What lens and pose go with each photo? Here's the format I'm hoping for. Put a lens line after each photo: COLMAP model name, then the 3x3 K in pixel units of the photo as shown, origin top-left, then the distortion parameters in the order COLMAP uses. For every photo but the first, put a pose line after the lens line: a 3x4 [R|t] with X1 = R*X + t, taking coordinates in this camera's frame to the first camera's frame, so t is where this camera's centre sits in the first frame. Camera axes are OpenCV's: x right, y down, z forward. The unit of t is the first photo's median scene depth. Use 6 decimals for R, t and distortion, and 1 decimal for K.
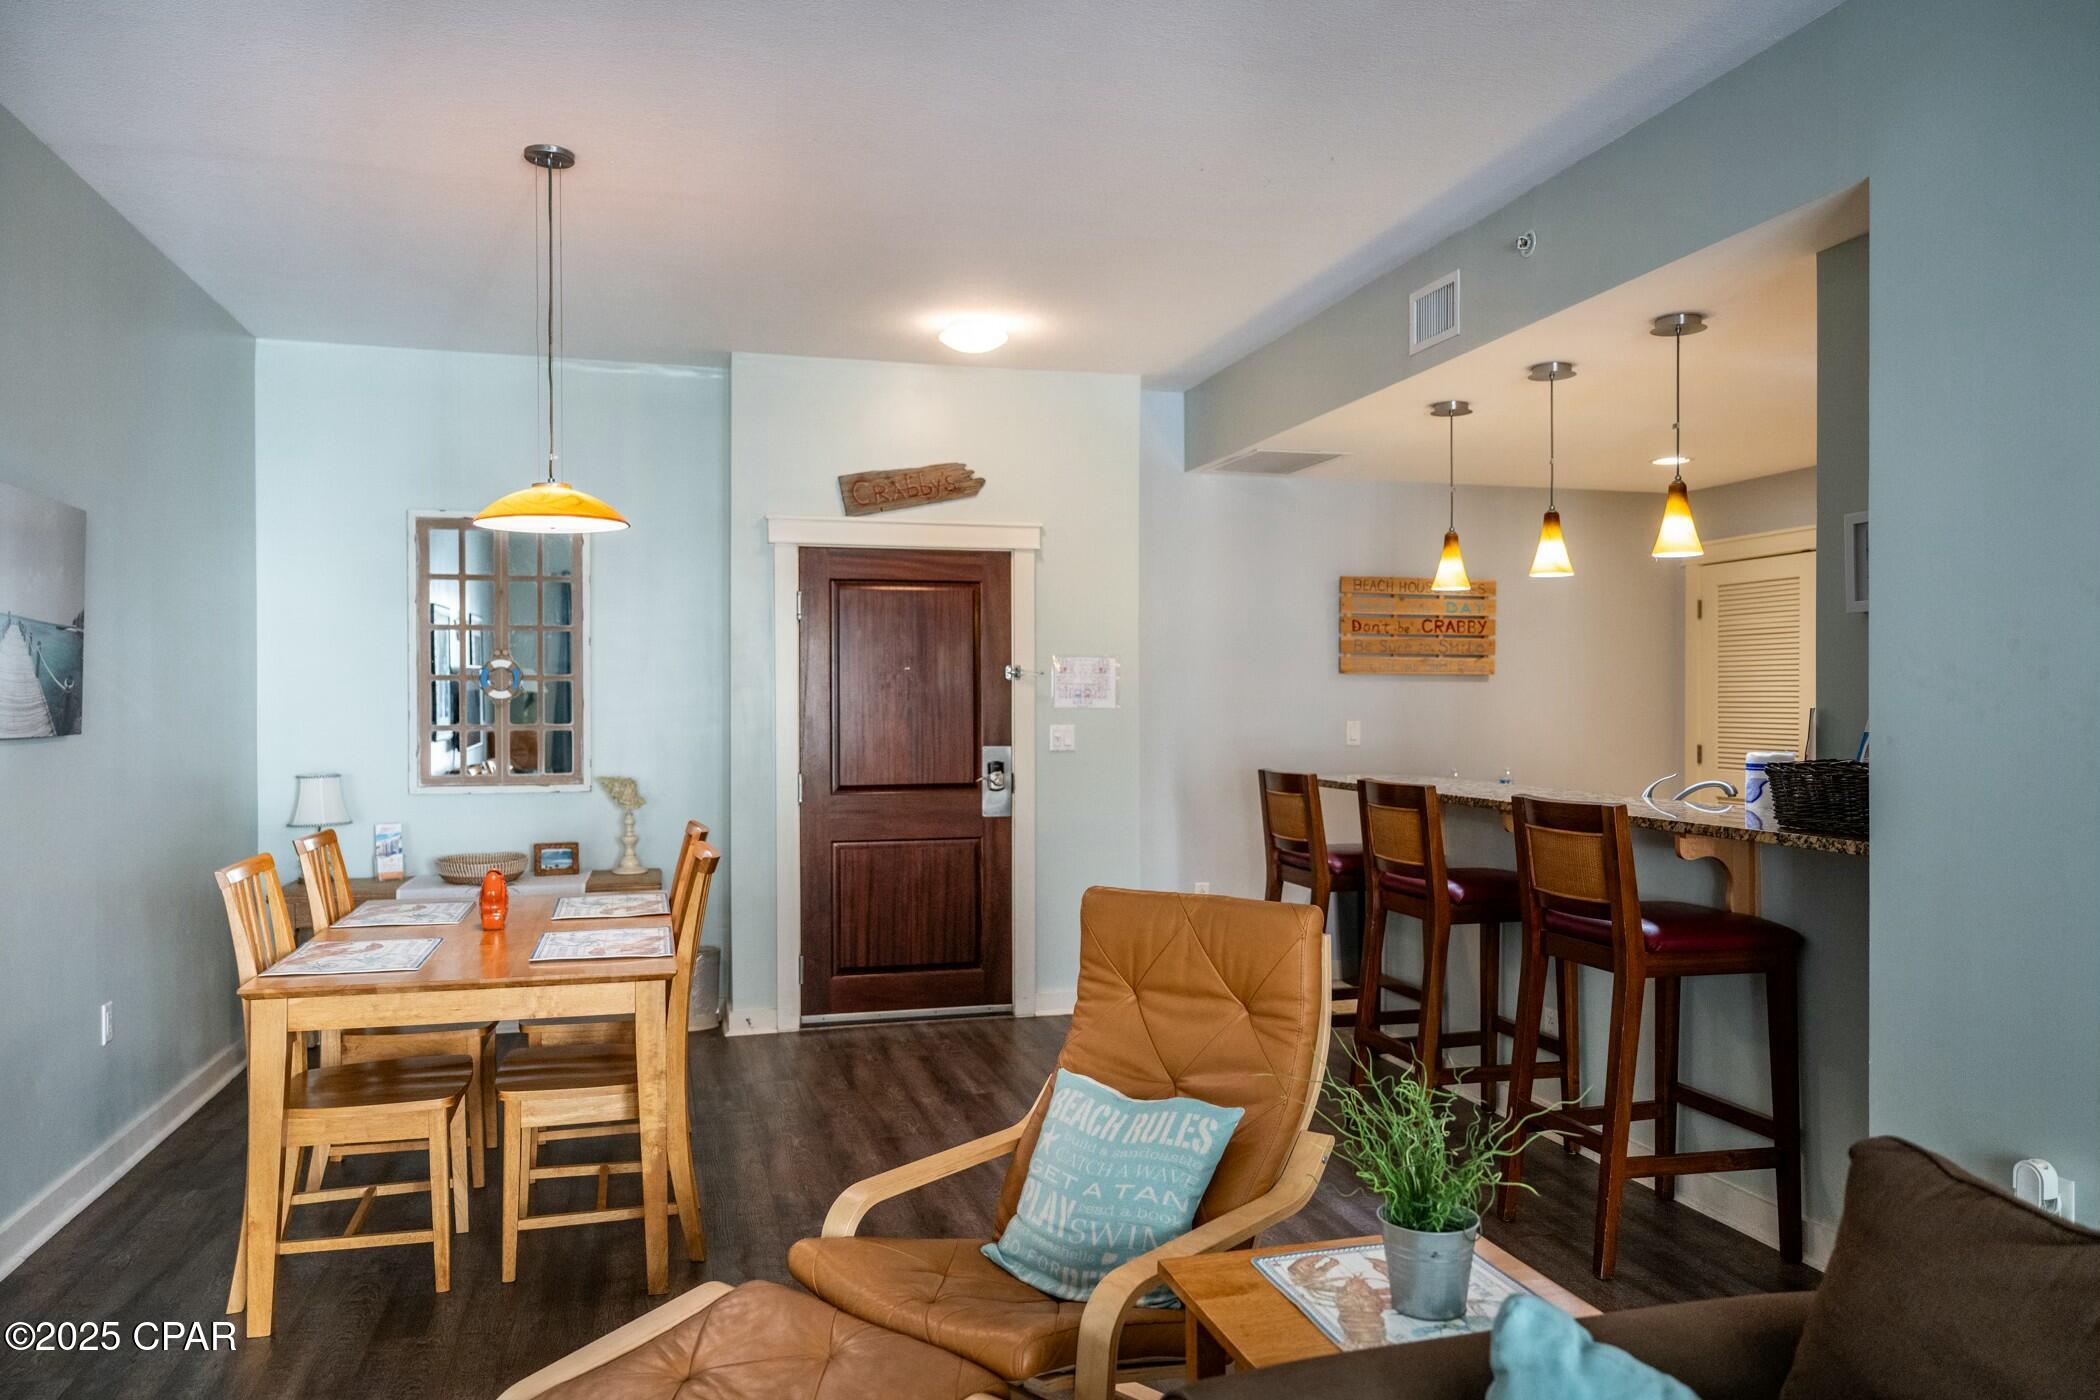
lens RADIAL K [[1453.1, 0, 1056.2], [0, 1453.1, 703.0], [0, 0, 1]] dist [-0.000639, -0.000038]
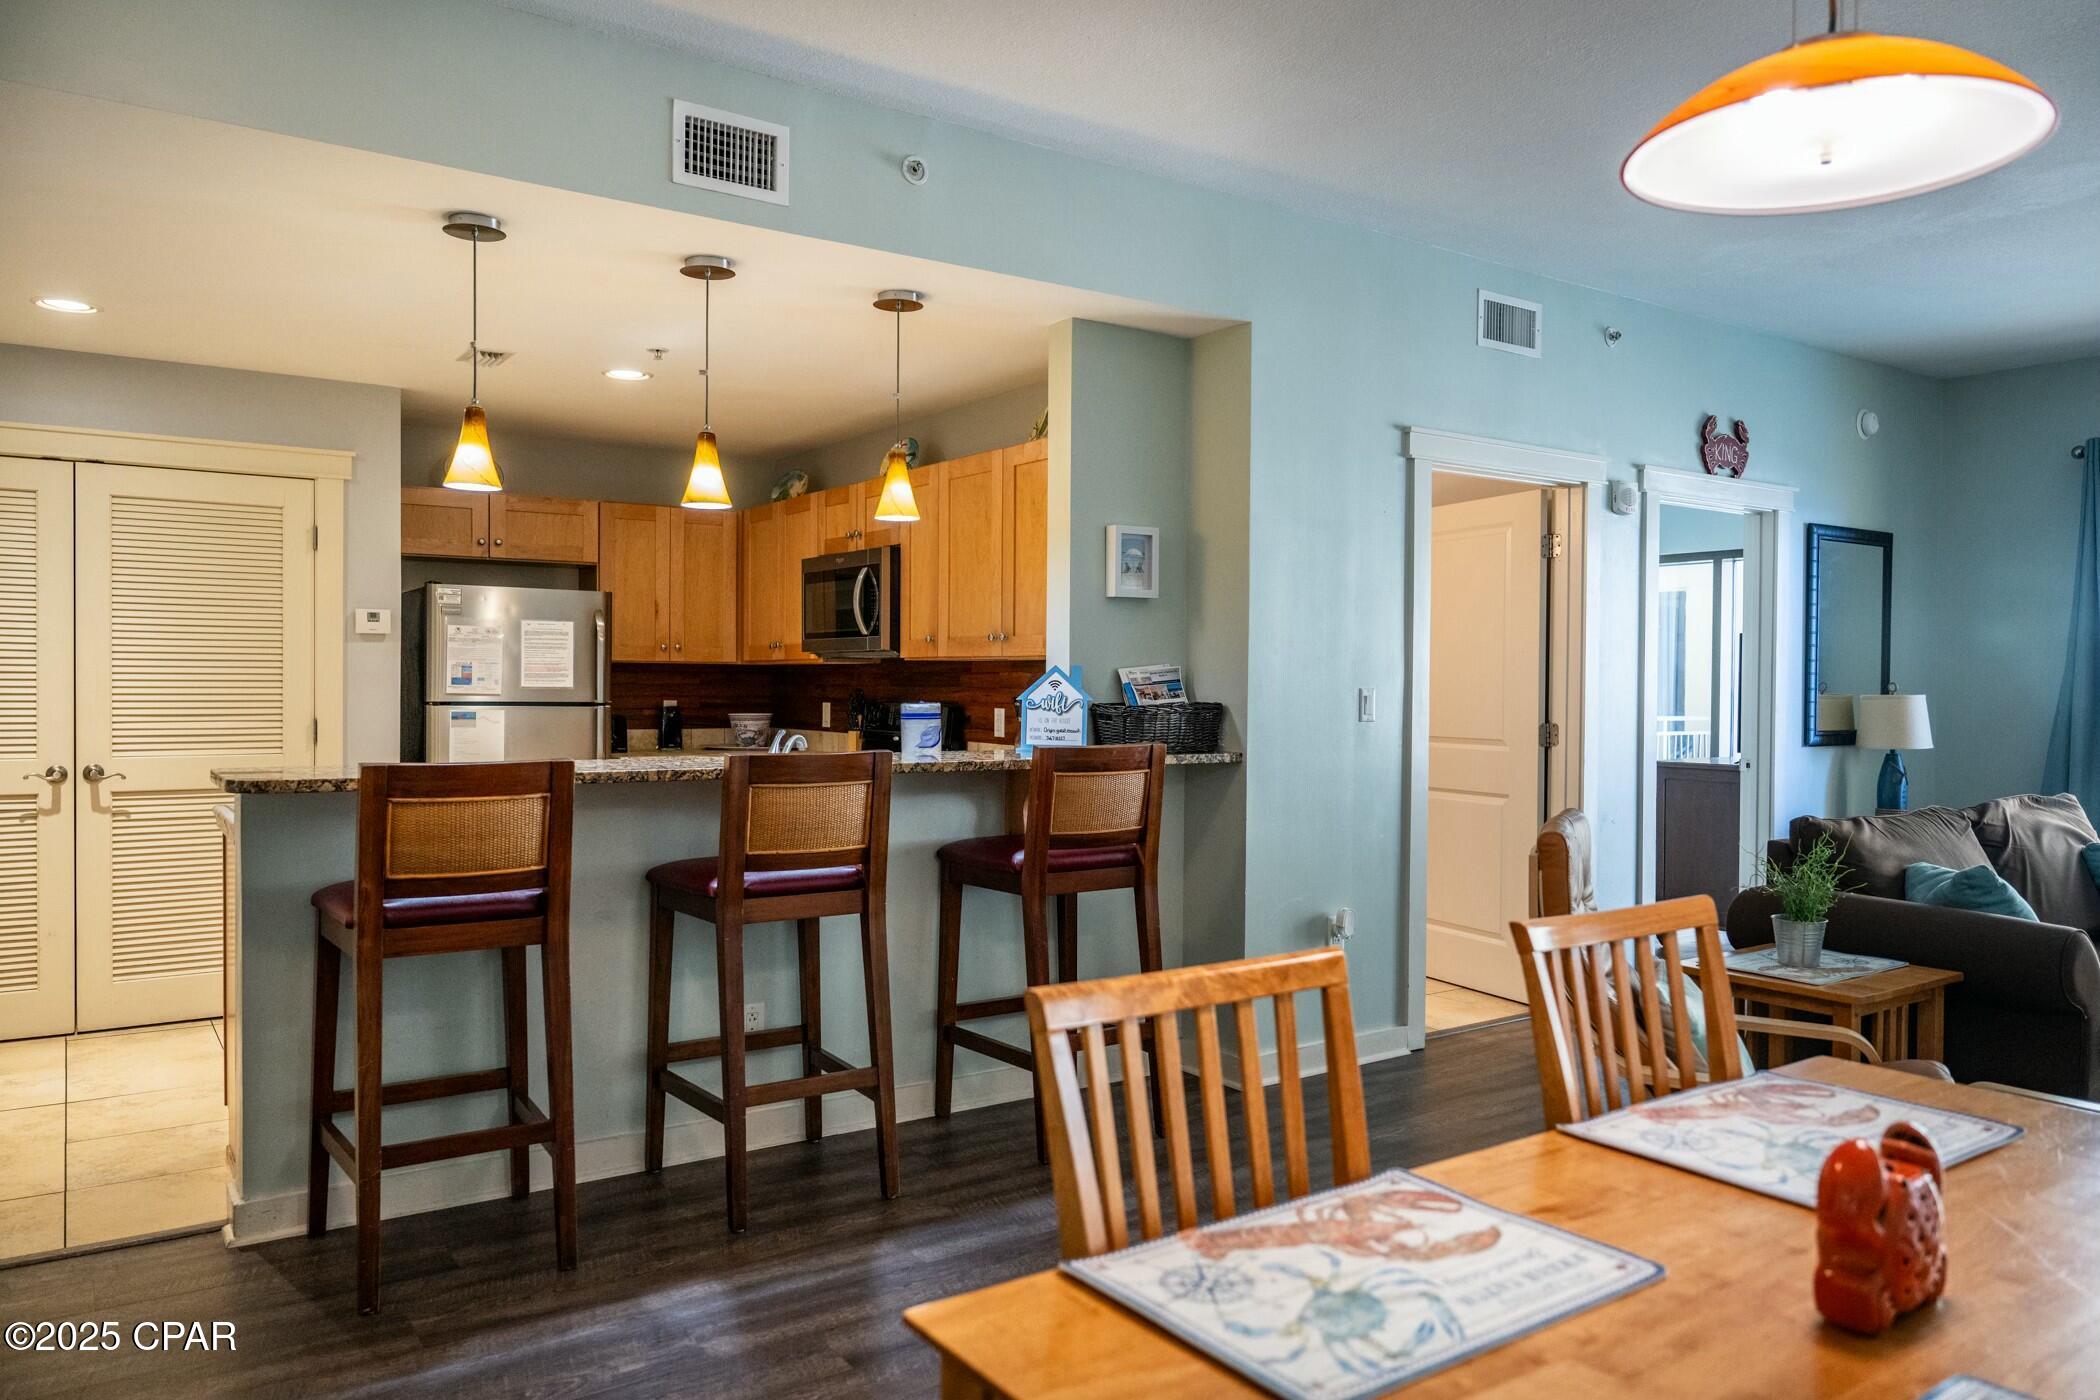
lens RADIAL K [[1453.1, 0, 1056.2], [0, 1453.1, 703.0], [0, 0, 1]] dist [-0.000639, -0.000038]
pose [[-0.327604, -0.011350, 0.944747, -0.398091], [-0.004713, 0.999935, 0.010379, 0.013301], [-0.944803, -0.001053, -0.327636, 0.809638]]
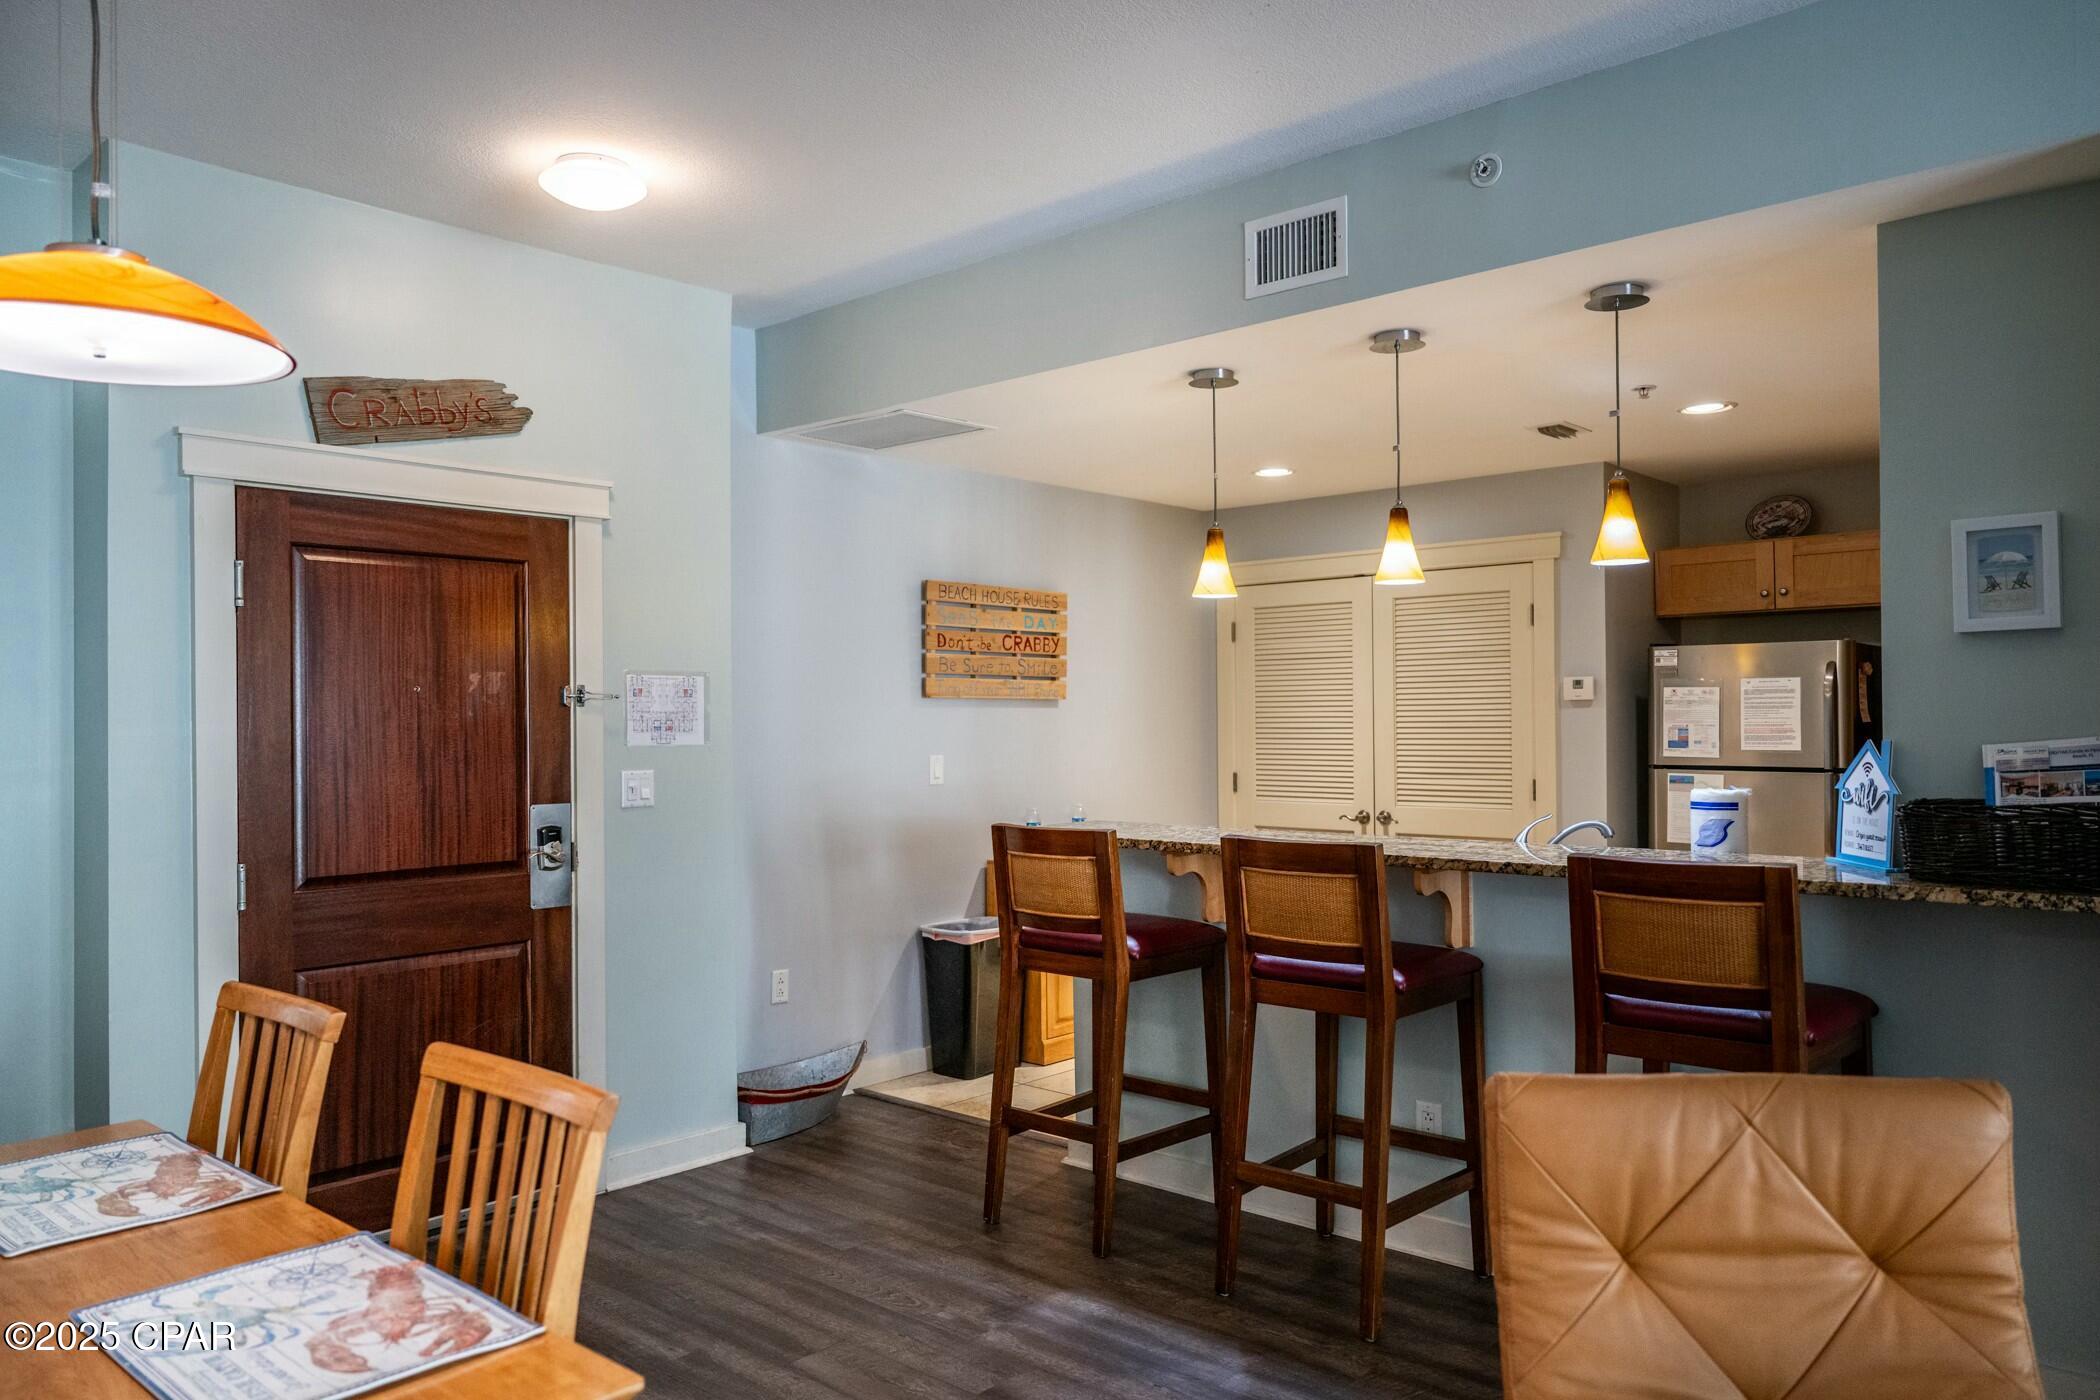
lens RADIAL K [[1453.1, 0, 1056.2], [0, 1453.1, 703.0], [0, 0, 1]] dist [-0.000639, -0.000038]
pose [[0.841001, 0.000300, 0.541034, -0.209671], [0.008178, 0.999879, -0.013266, -0.006547], [-0.540972, 0.015581, 0.840896, 0.299682]]
